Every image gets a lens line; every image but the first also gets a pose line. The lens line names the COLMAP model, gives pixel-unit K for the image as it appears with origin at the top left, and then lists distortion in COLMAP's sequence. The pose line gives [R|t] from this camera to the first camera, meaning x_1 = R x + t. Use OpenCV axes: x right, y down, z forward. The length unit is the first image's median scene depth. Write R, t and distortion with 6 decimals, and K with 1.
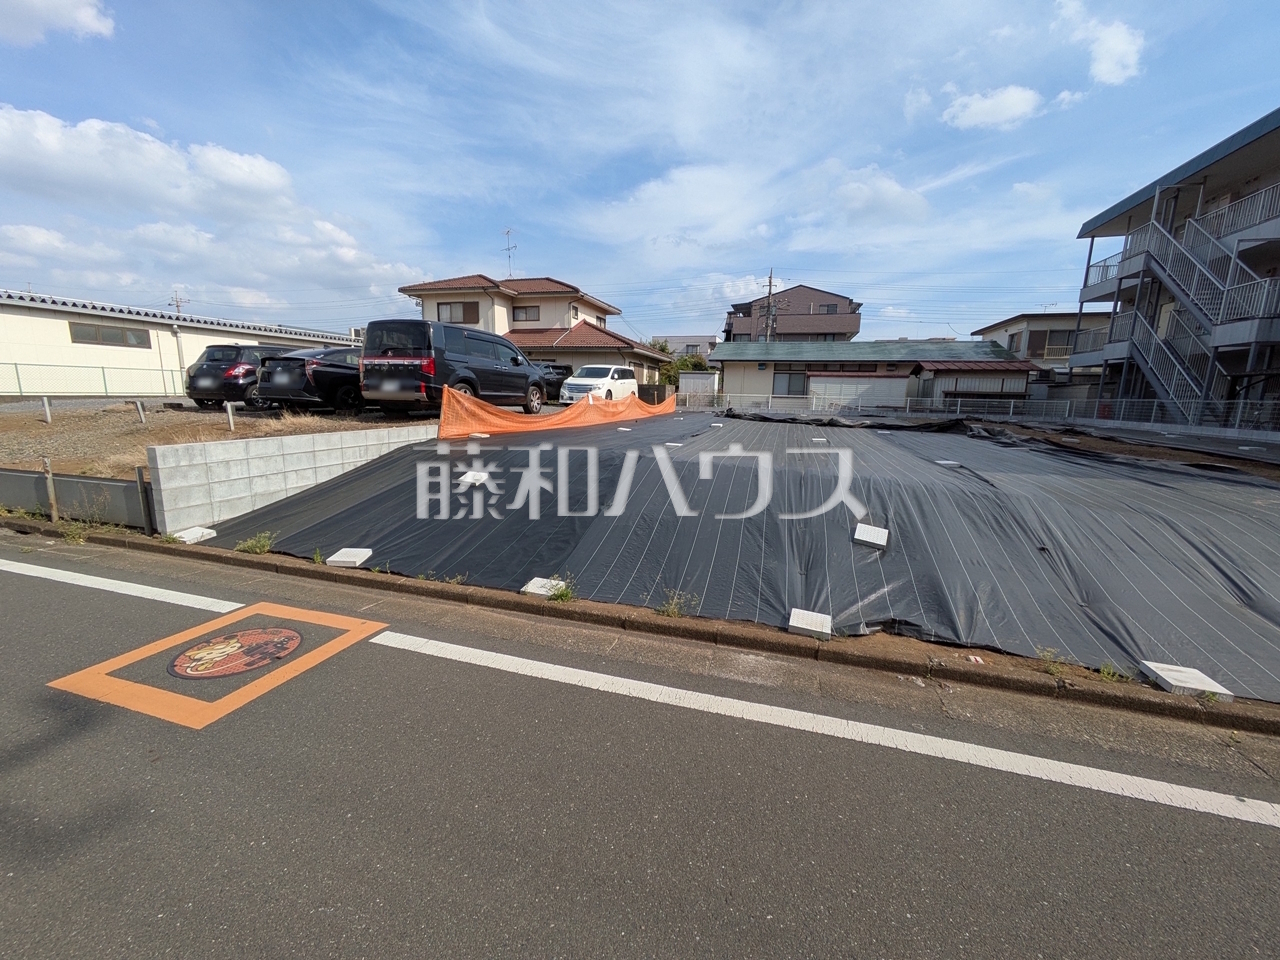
lens RADIAL K [[505.5, 0, 643.0], [0, 505.5, 479.1], [0, 0, 1]] dist [0.001333, 0.000500]
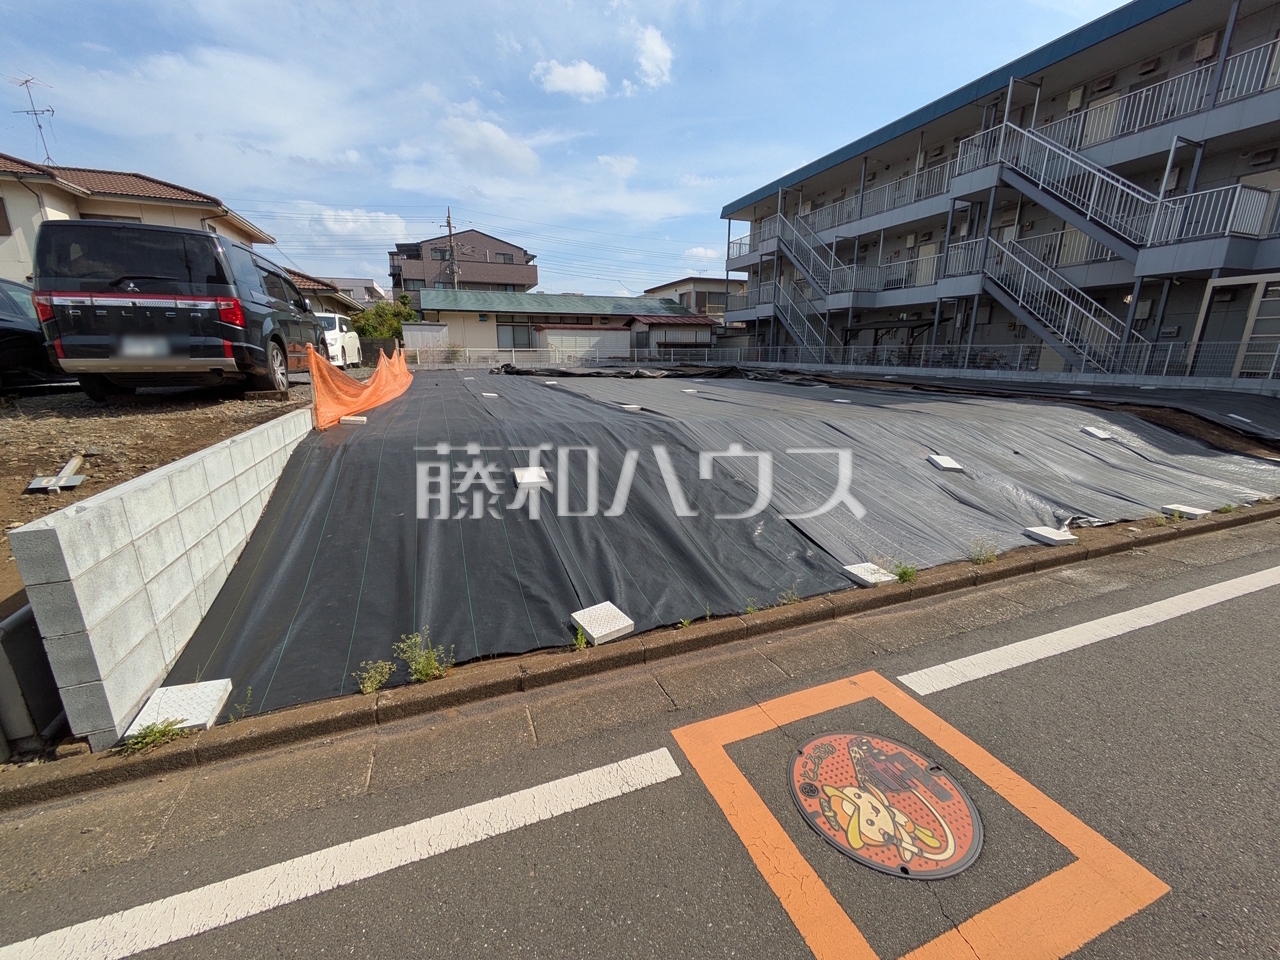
lens RADIAL K [[505.5, 0, 643.0], [0, 505.5, 479.1], [0, 0, 1]] dist [0.001333, 0.000500]
pose [[0.788777, -0.173317, 0.589739, -0.344025], [0.119727, 0.984370, 0.129158, -0.038937], [-0.602907, -0.031269, 0.797199, 0.181358]]
